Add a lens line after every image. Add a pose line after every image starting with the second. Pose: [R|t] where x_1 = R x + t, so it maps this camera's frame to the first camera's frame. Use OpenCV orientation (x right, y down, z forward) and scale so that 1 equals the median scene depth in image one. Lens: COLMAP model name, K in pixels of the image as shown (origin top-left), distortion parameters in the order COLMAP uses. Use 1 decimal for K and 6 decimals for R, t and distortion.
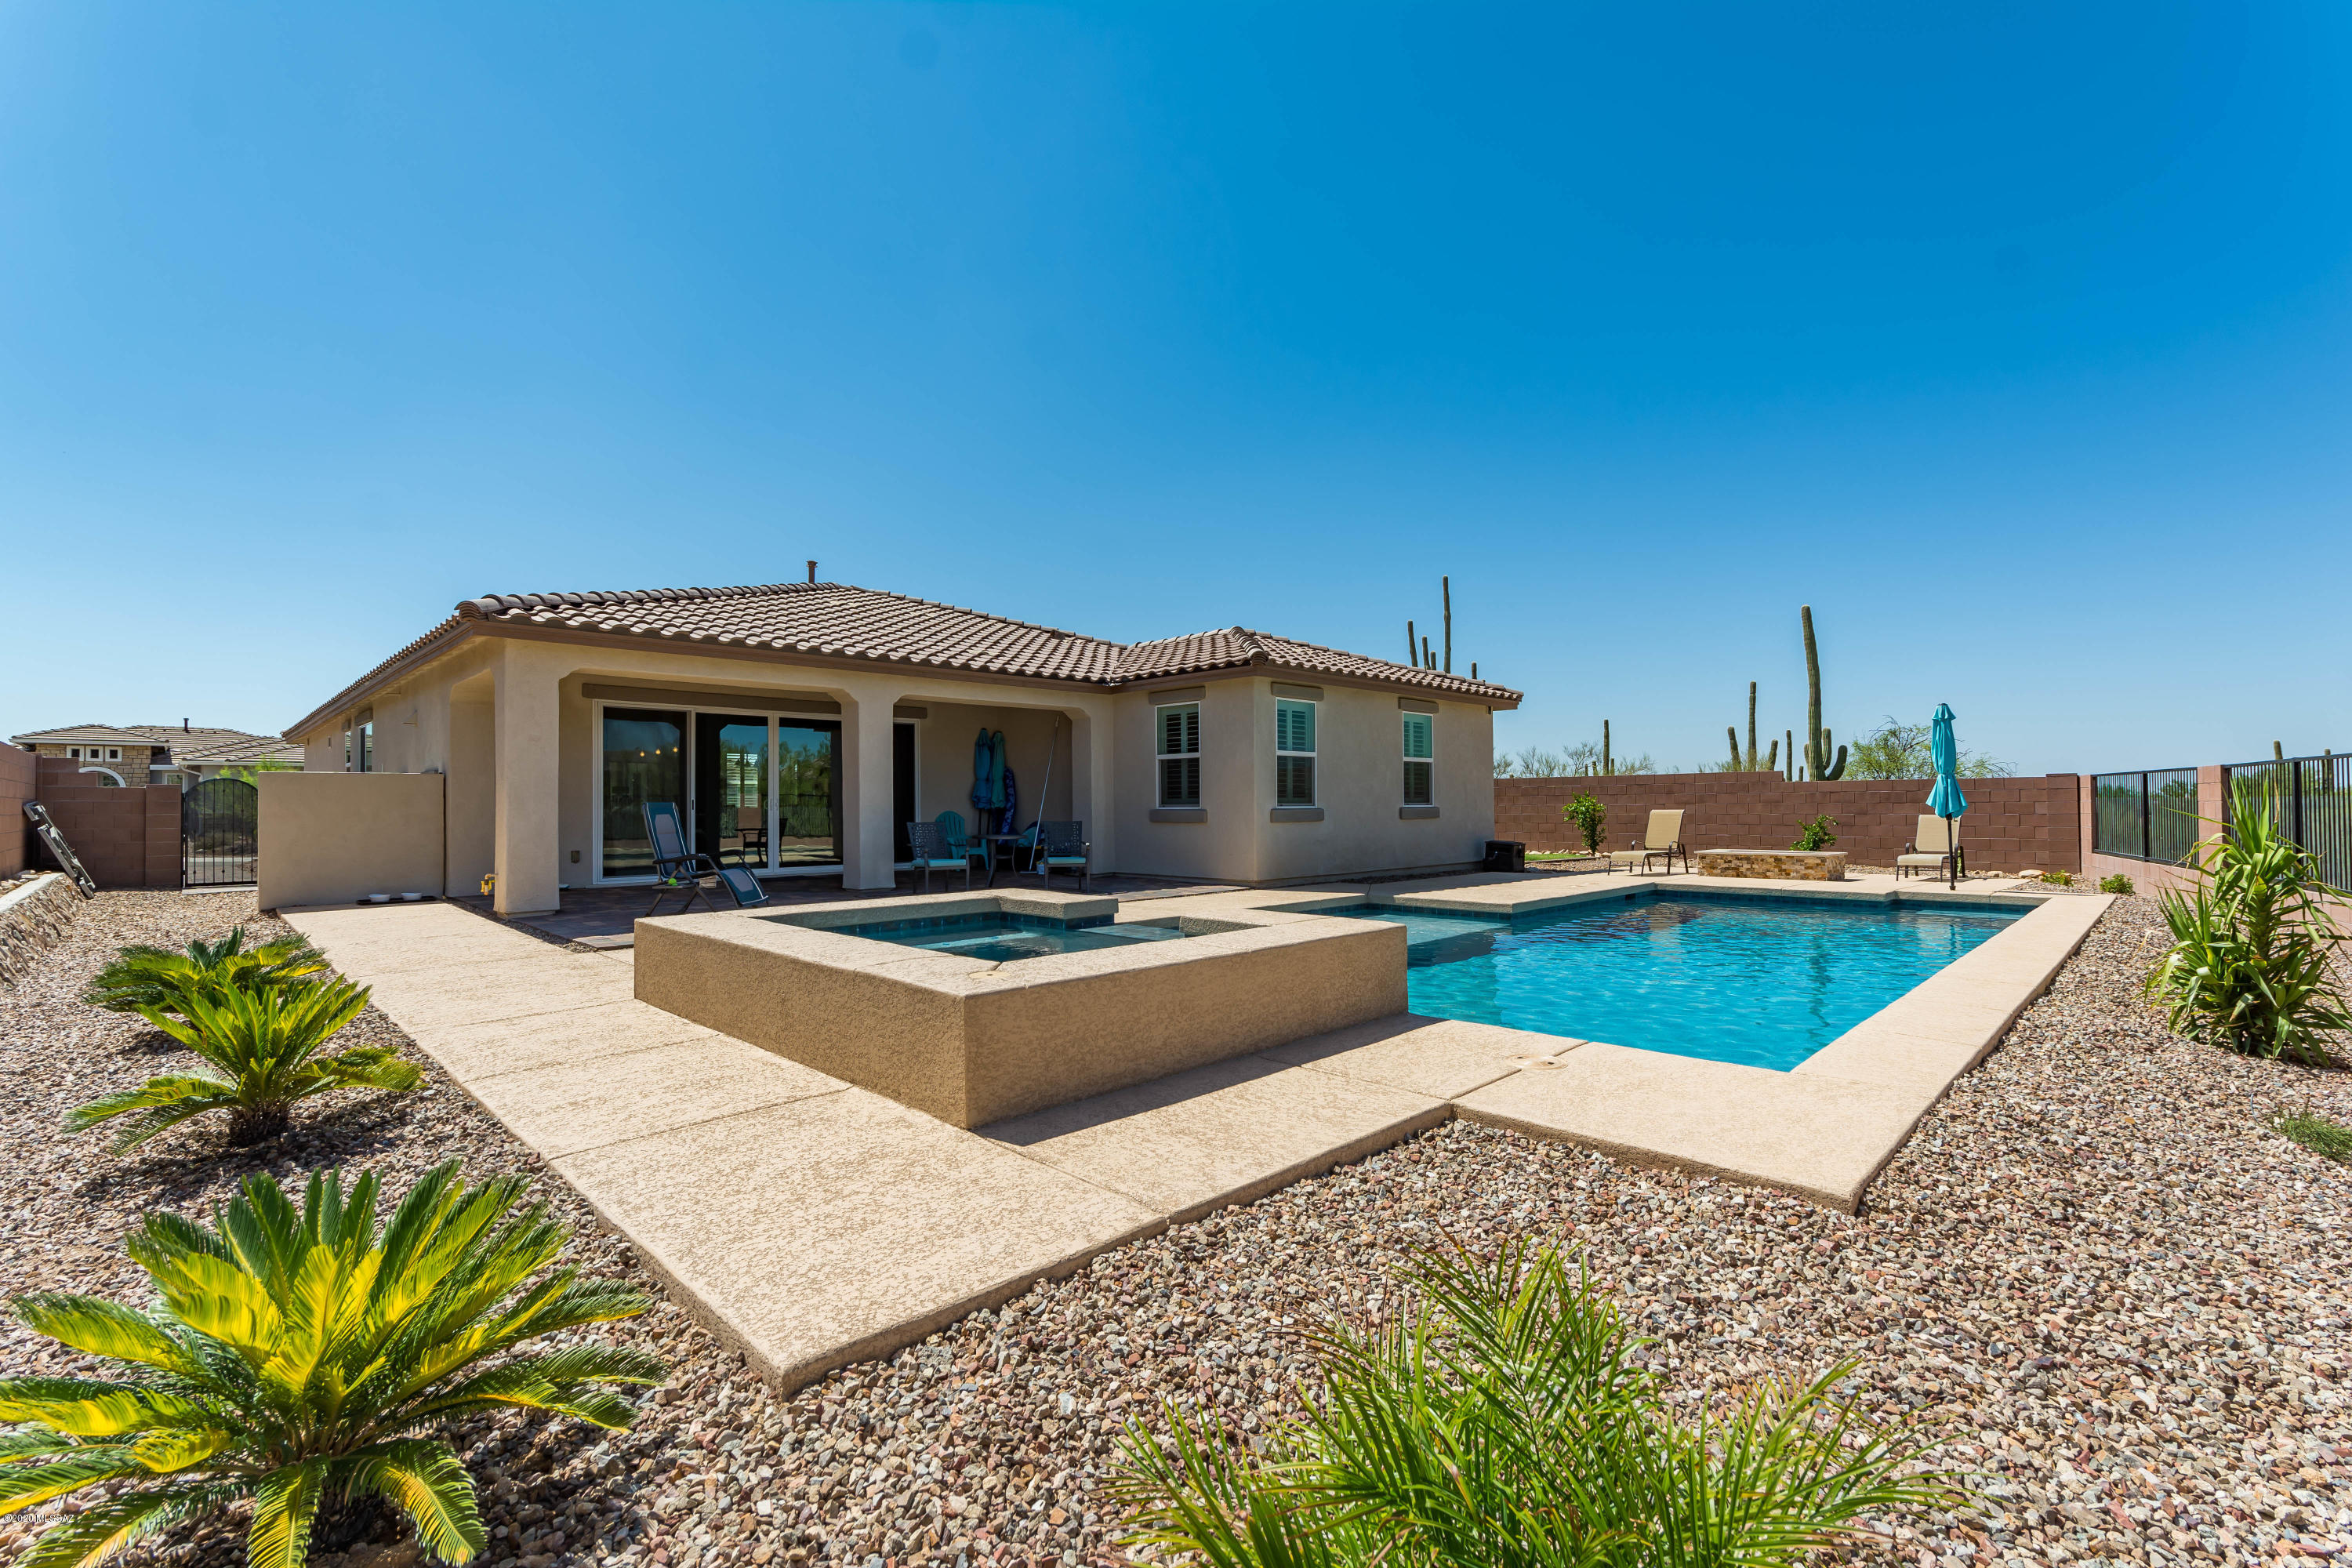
lens RADIAL K [[1024.8, 0, 1172.5], [0, 1024.8, 792.9], [0, 0, 1]] dist [-0.003895, 0.002824]
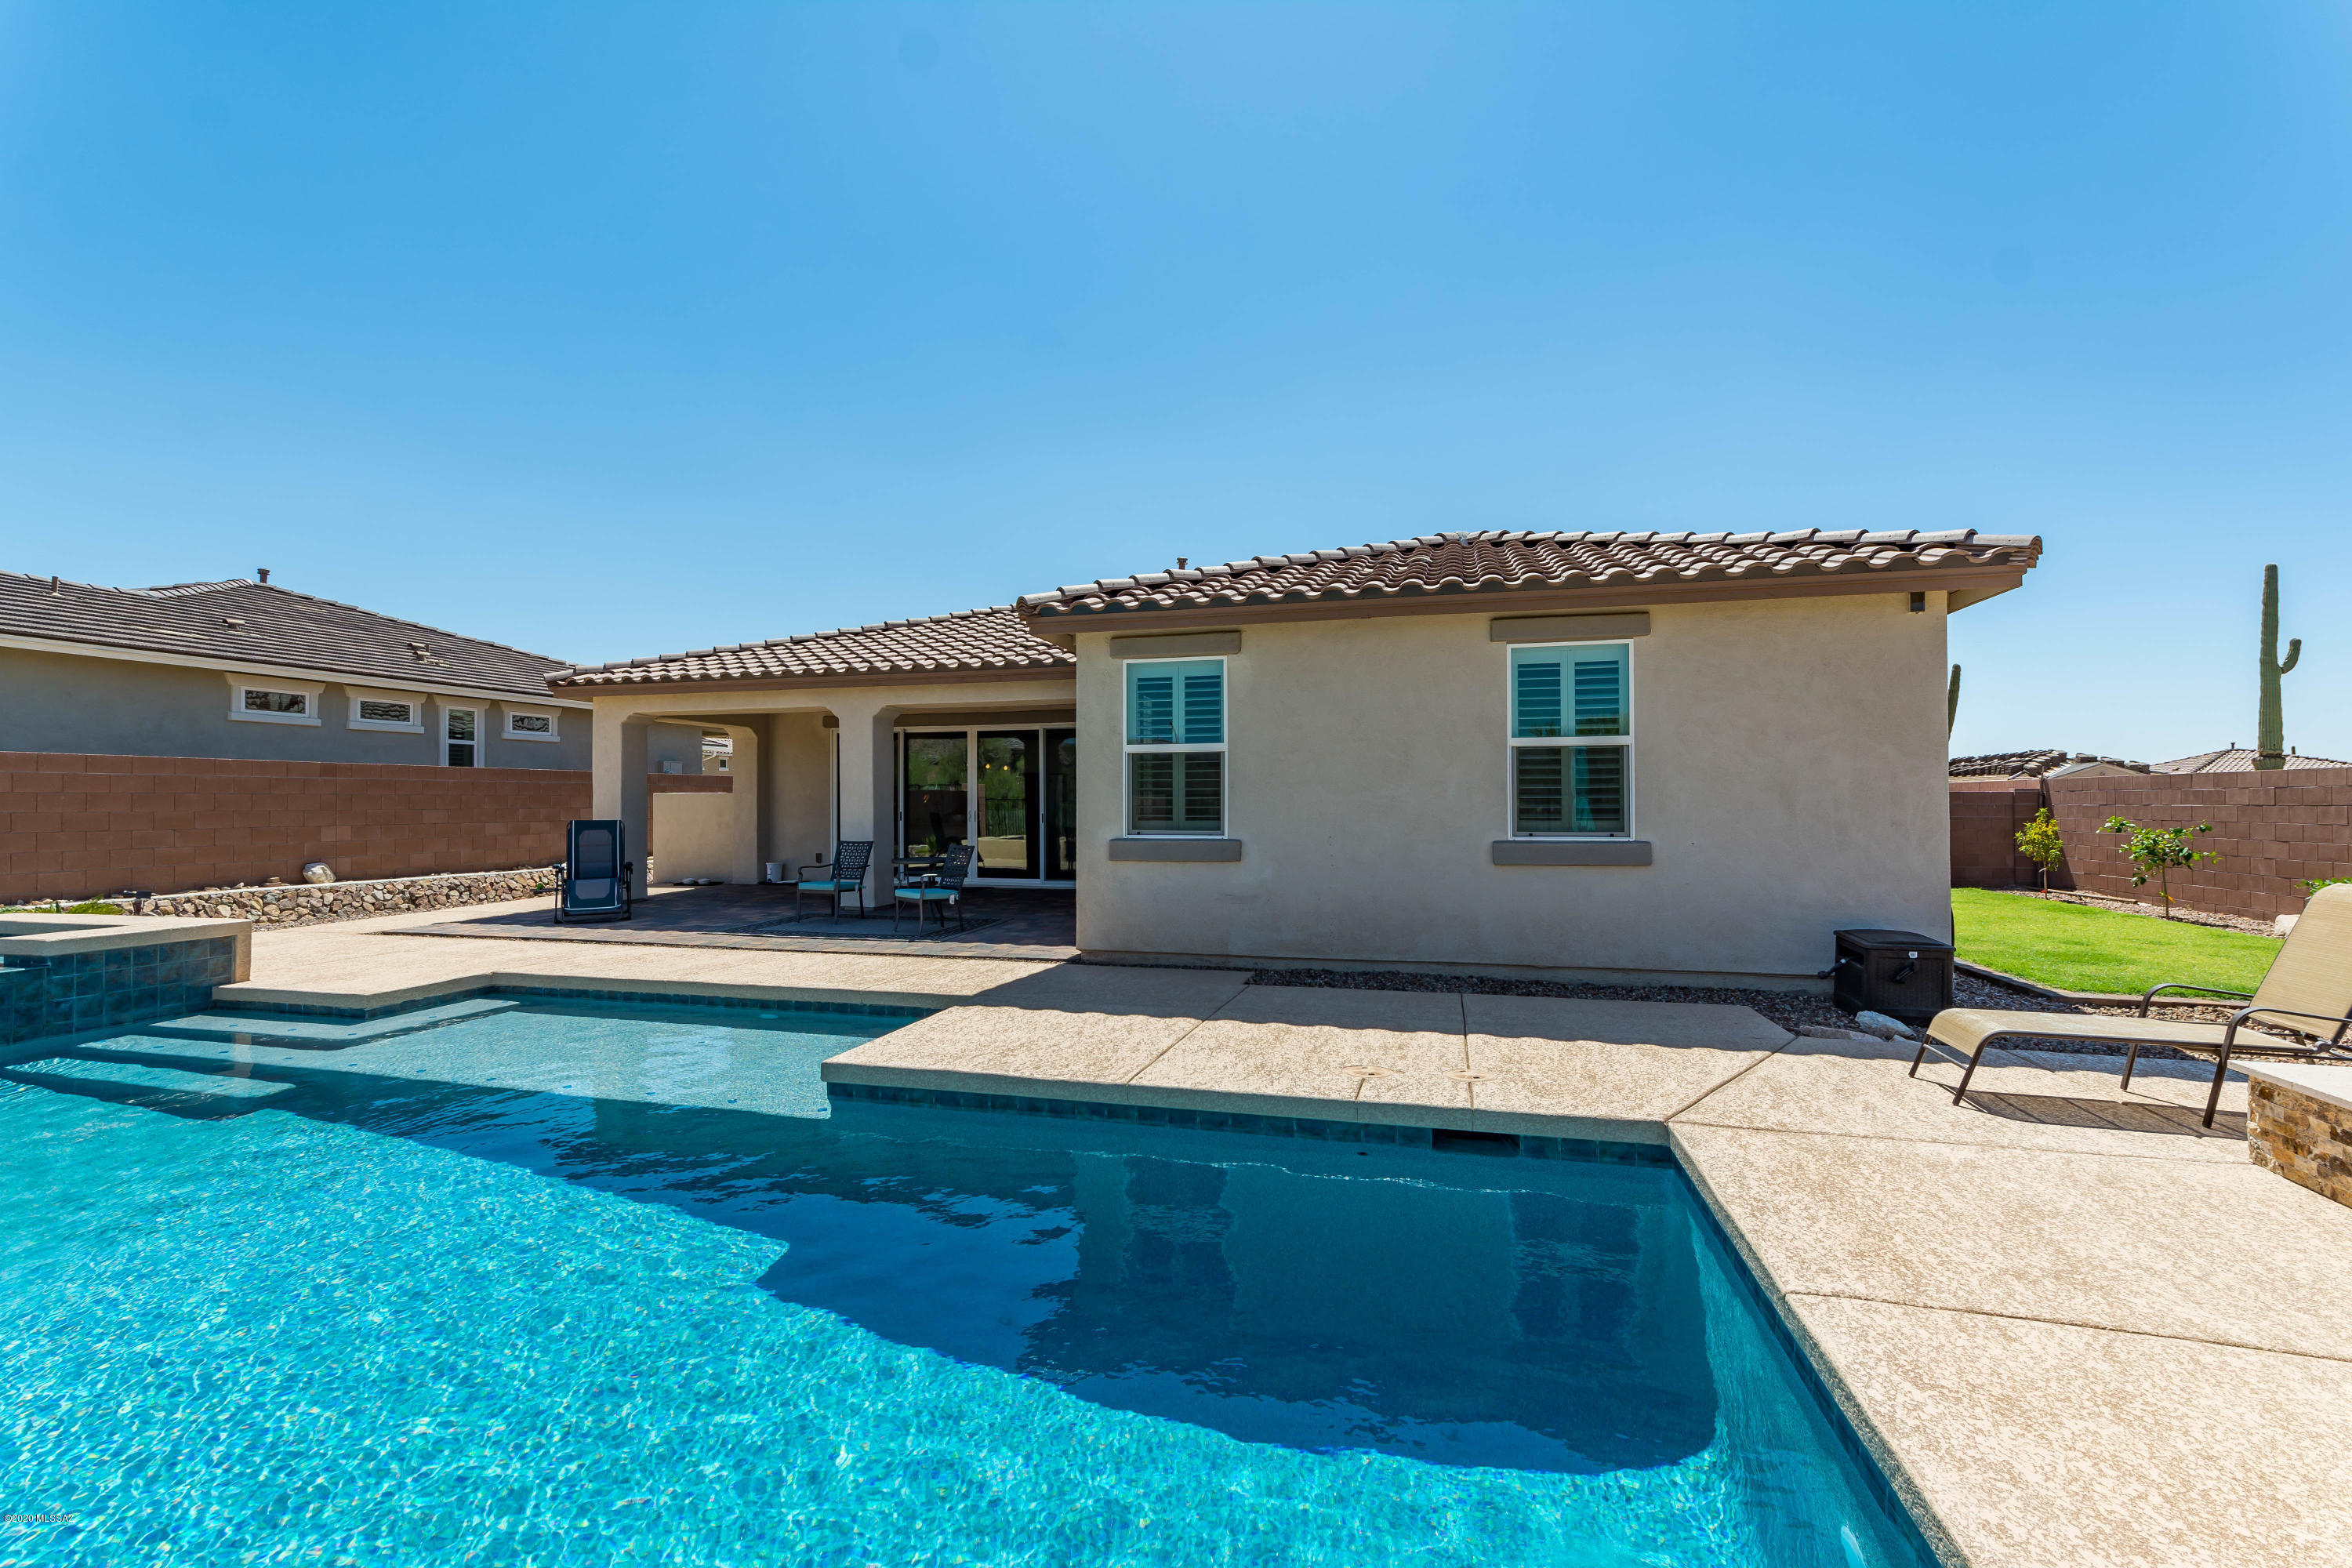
lens RADIAL K [[1024.8, 0, 1175.7], [0, 1024.8, 792.0], [0, 0, 1]] dist [-0.003895, 0.002824]
pose [[0.506736, -0.004027, -0.862092, 0.543561], [0.011456, 0.999932, 0.002063, -0.011777], [0.862025, -0.010921, 0.506748, 0.587524]]
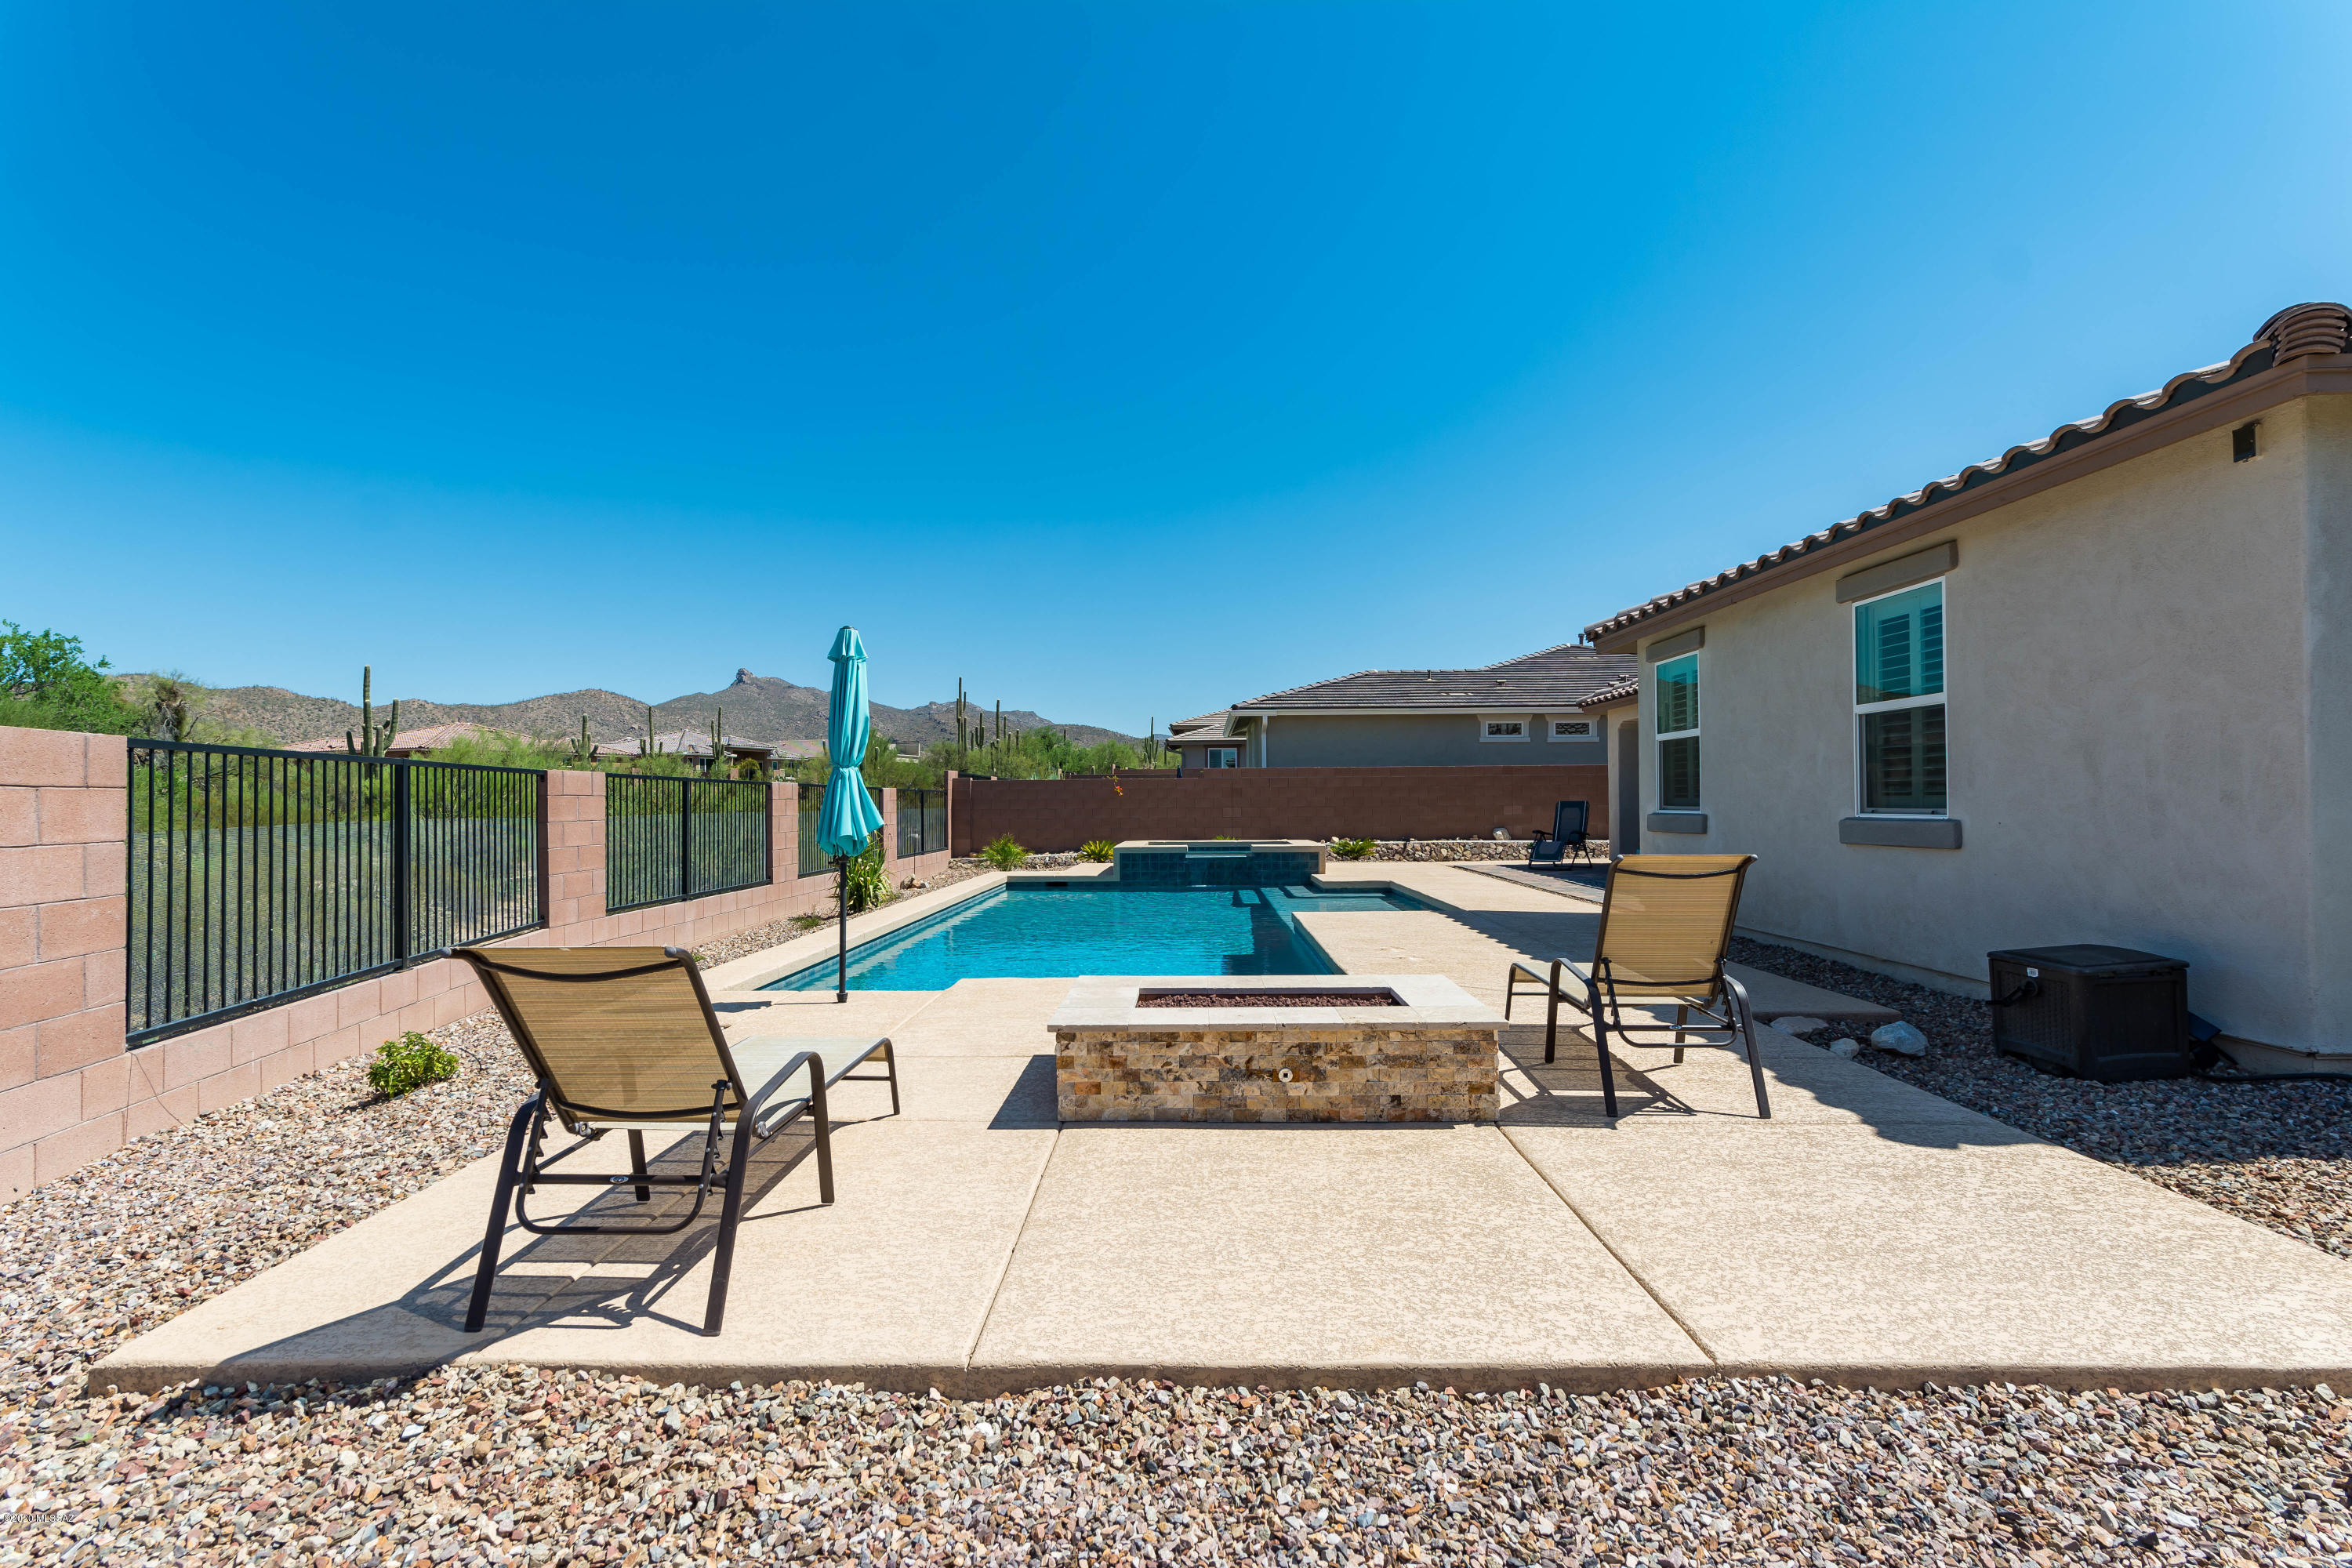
lens RADIAL K [[1024.8, 0, 1174.7], [0, 1024.8, 794.1], [0, 0, 1]] dist [-0.003895, 0.002824]
pose [[-0.714804, 0.006682, -0.699293, 0.721566], [0.021601, 0.999688, -0.012529, 0.002597], [0.698991, -0.024061, -0.714726, 1.064870]]
